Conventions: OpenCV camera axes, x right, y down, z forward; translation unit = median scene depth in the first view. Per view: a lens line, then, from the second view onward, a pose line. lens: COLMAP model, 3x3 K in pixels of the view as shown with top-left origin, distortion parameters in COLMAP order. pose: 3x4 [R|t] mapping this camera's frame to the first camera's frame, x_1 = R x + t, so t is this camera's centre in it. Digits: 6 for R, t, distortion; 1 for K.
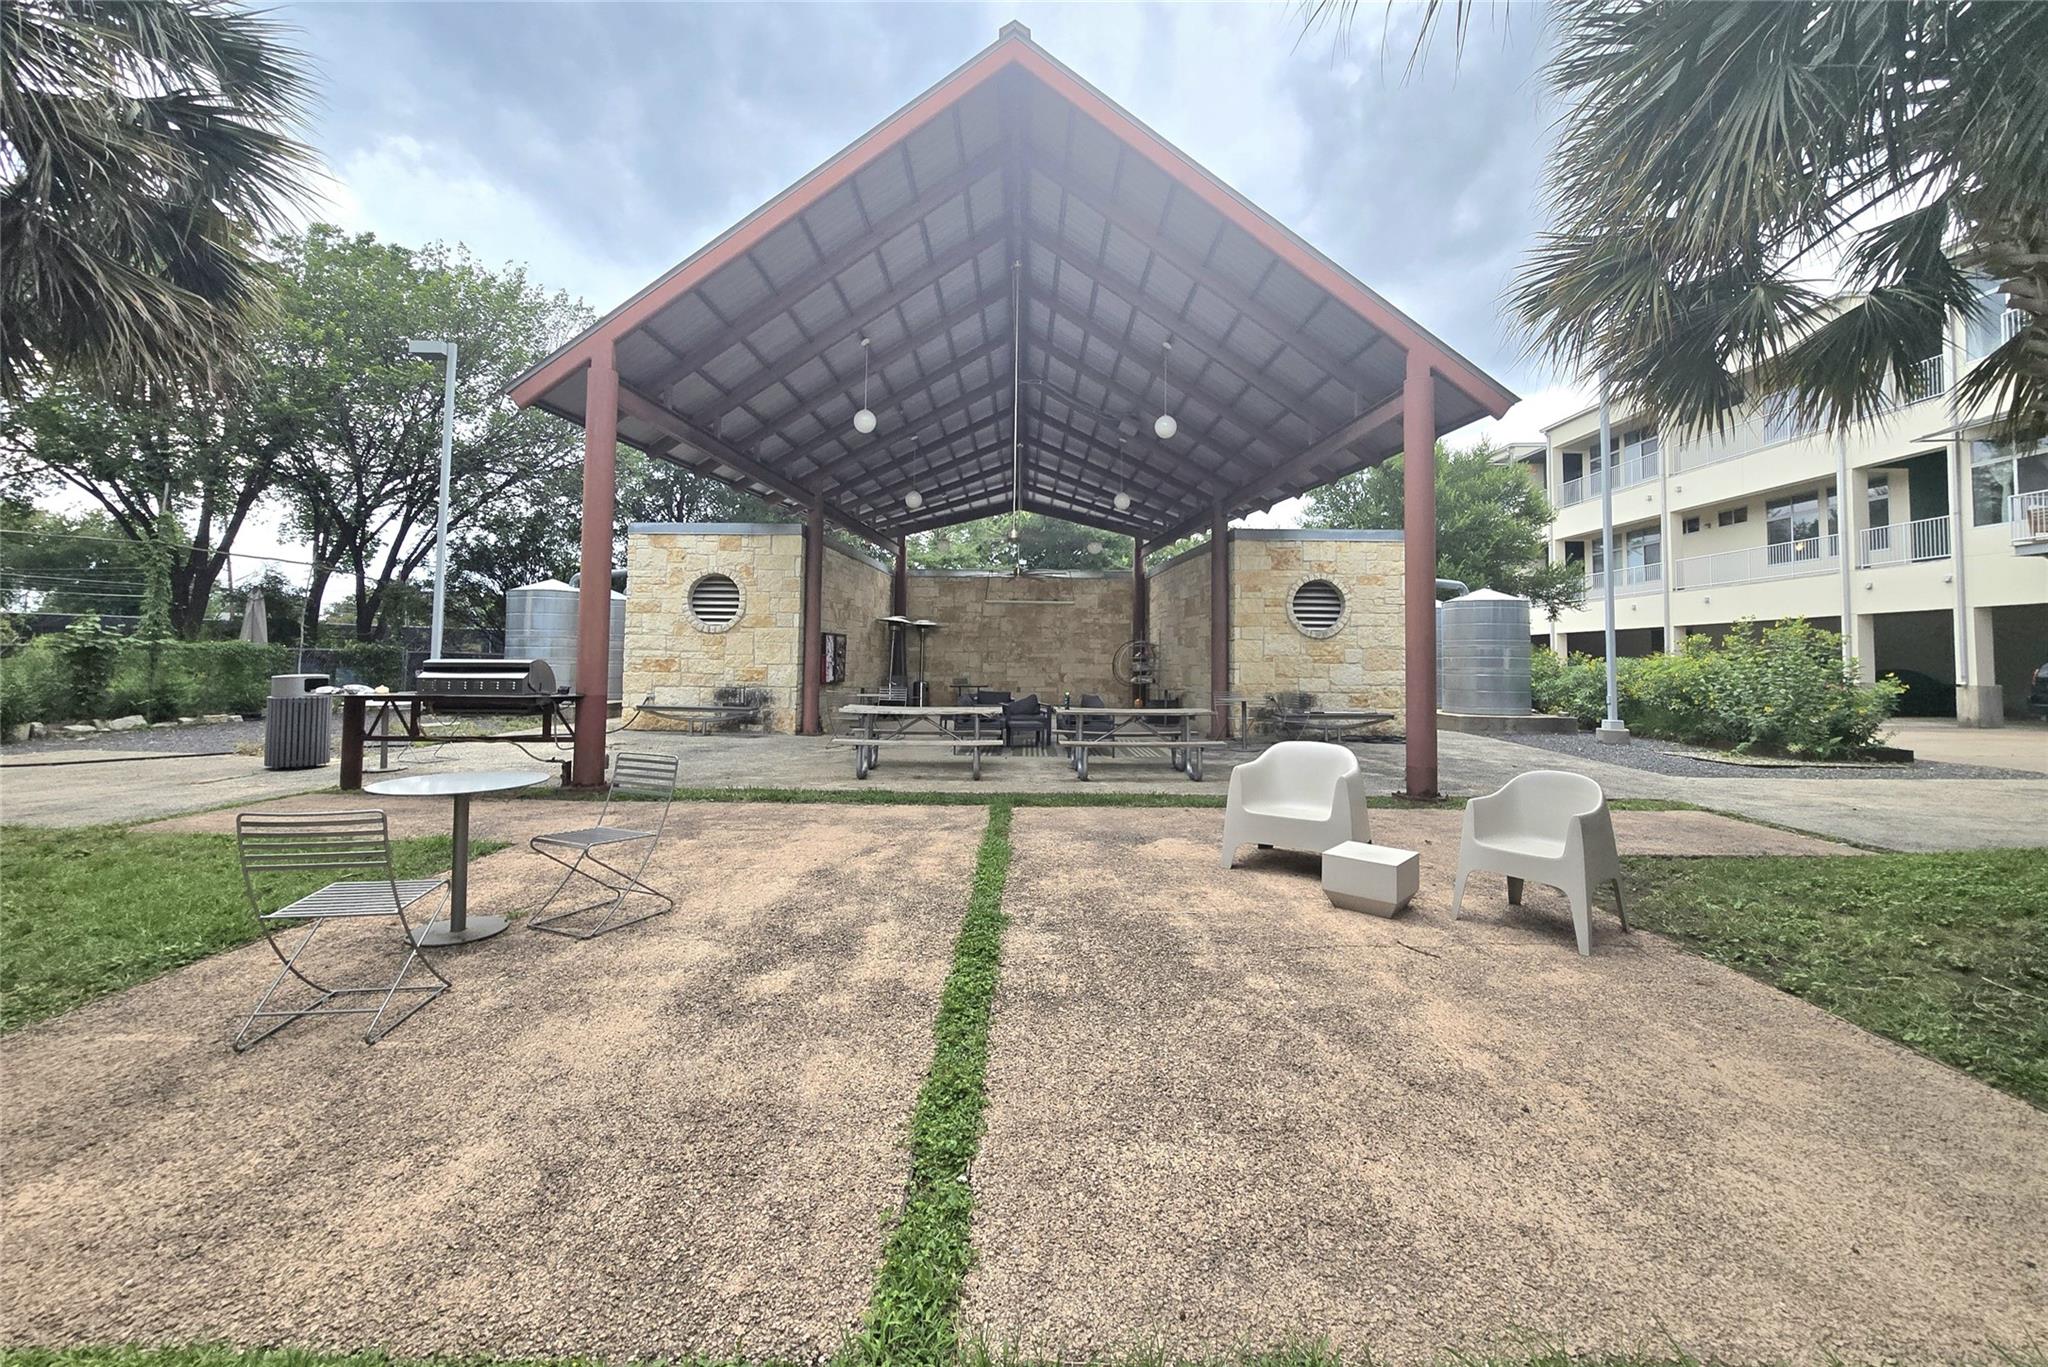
lens RADIAL K [[766.8, 0, 1023.5], [0, 766.8, 653.9], [0, 0, 1]] dist [0.000059, -0.000001]
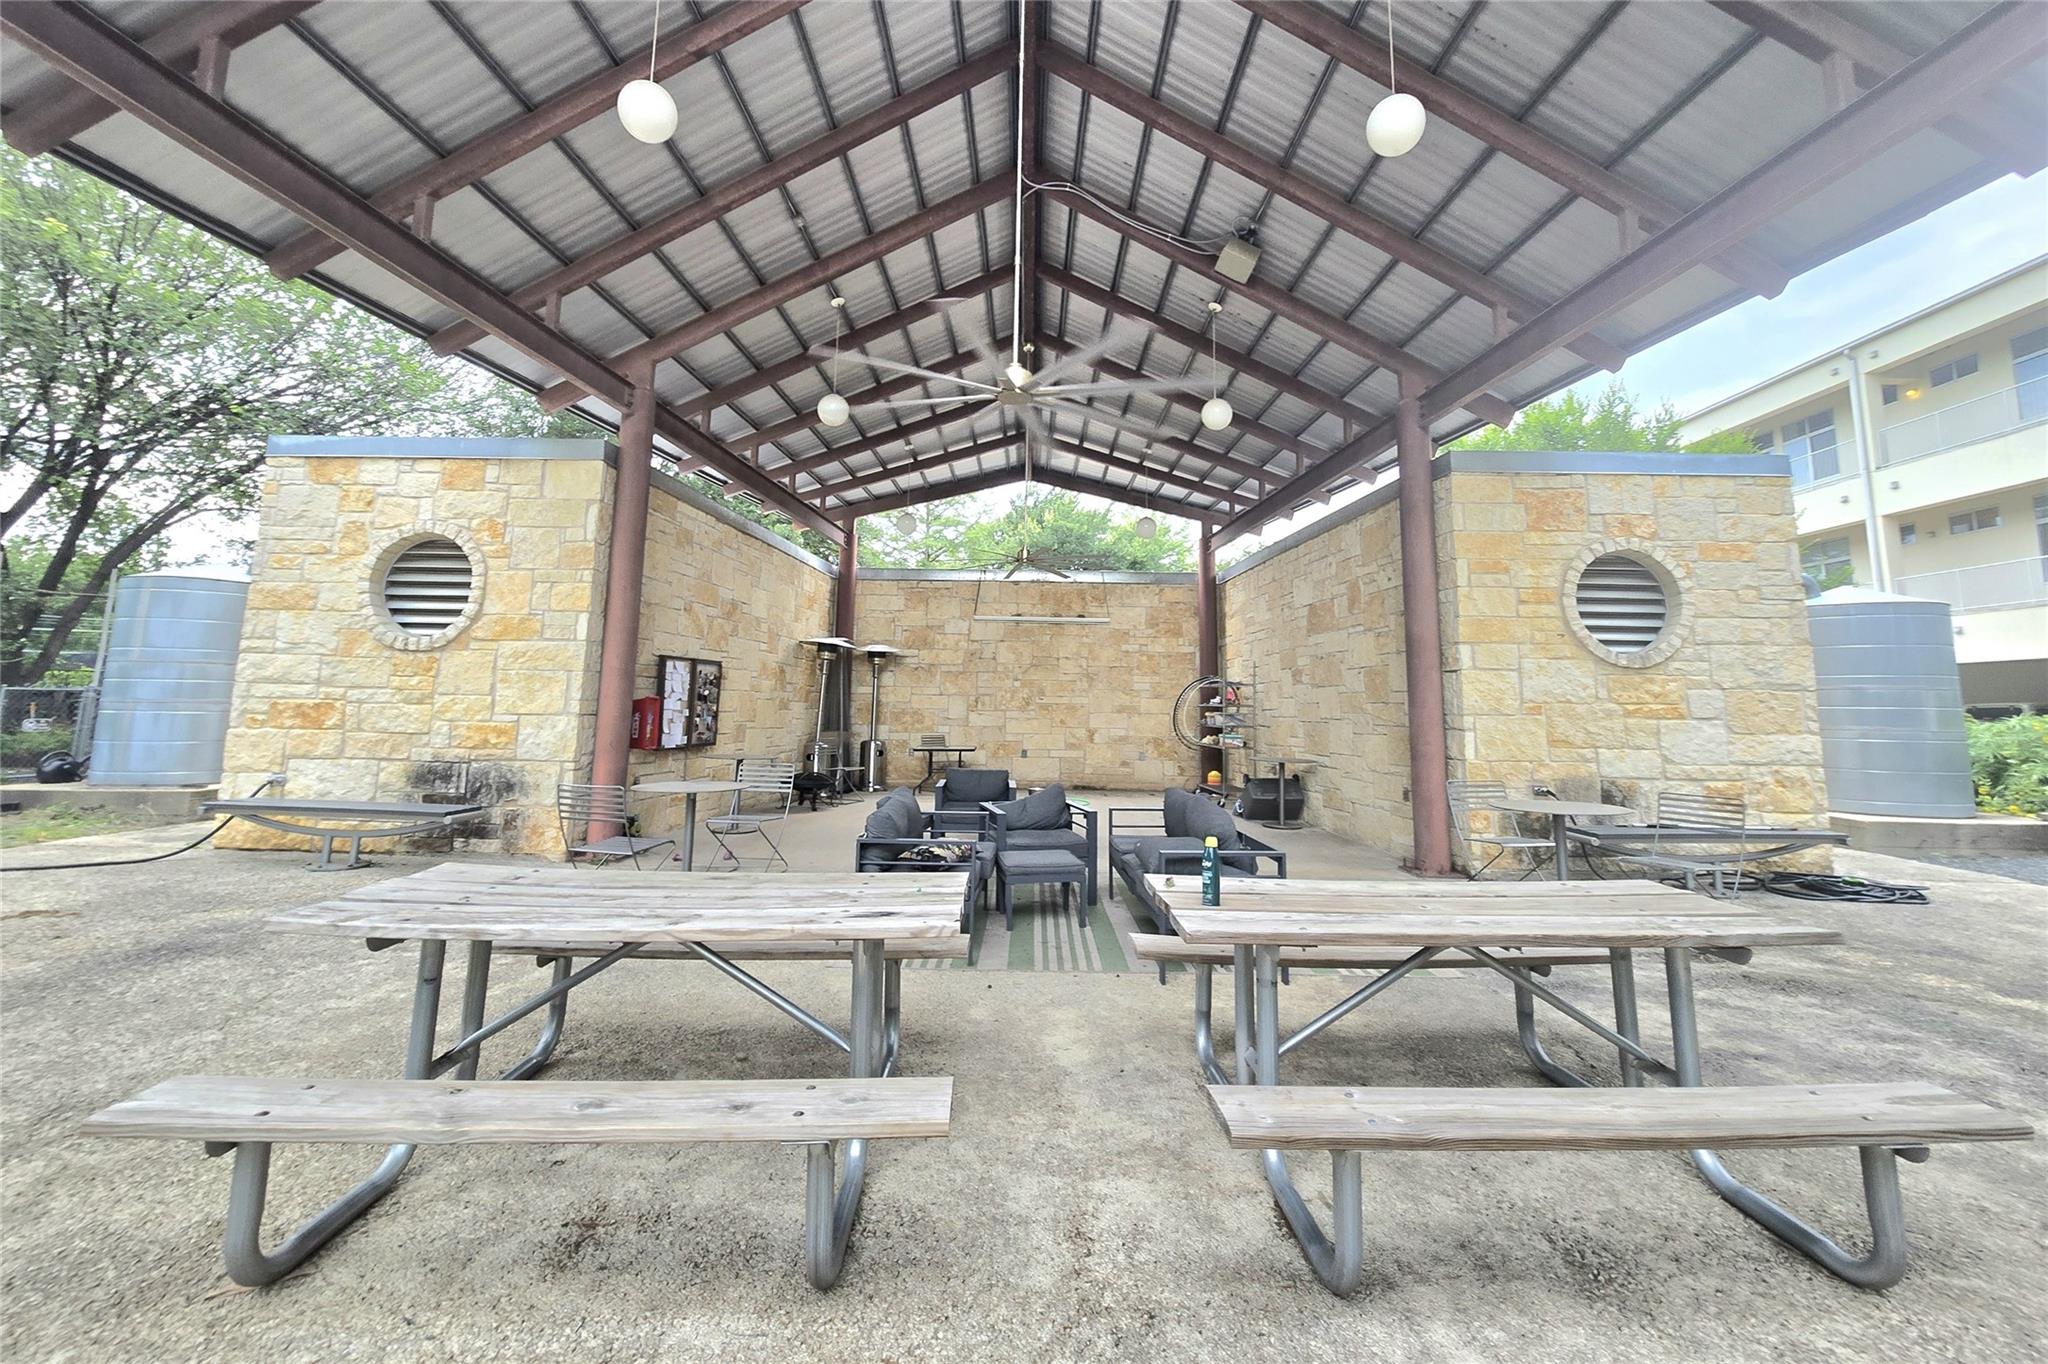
lens RADIAL K [[768.6, 0, 1028.5], [0, 768.6, 604.9], [0, 0, 1]] dist [-0.001593, -0.000137]
pose [[0.999984, 0.005398, -0.001926, -0.002798], [-0.005594, 0.992350, -0.123327, 0.002293], [0.001246, 0.123336, 0.992364, 0.451038]]
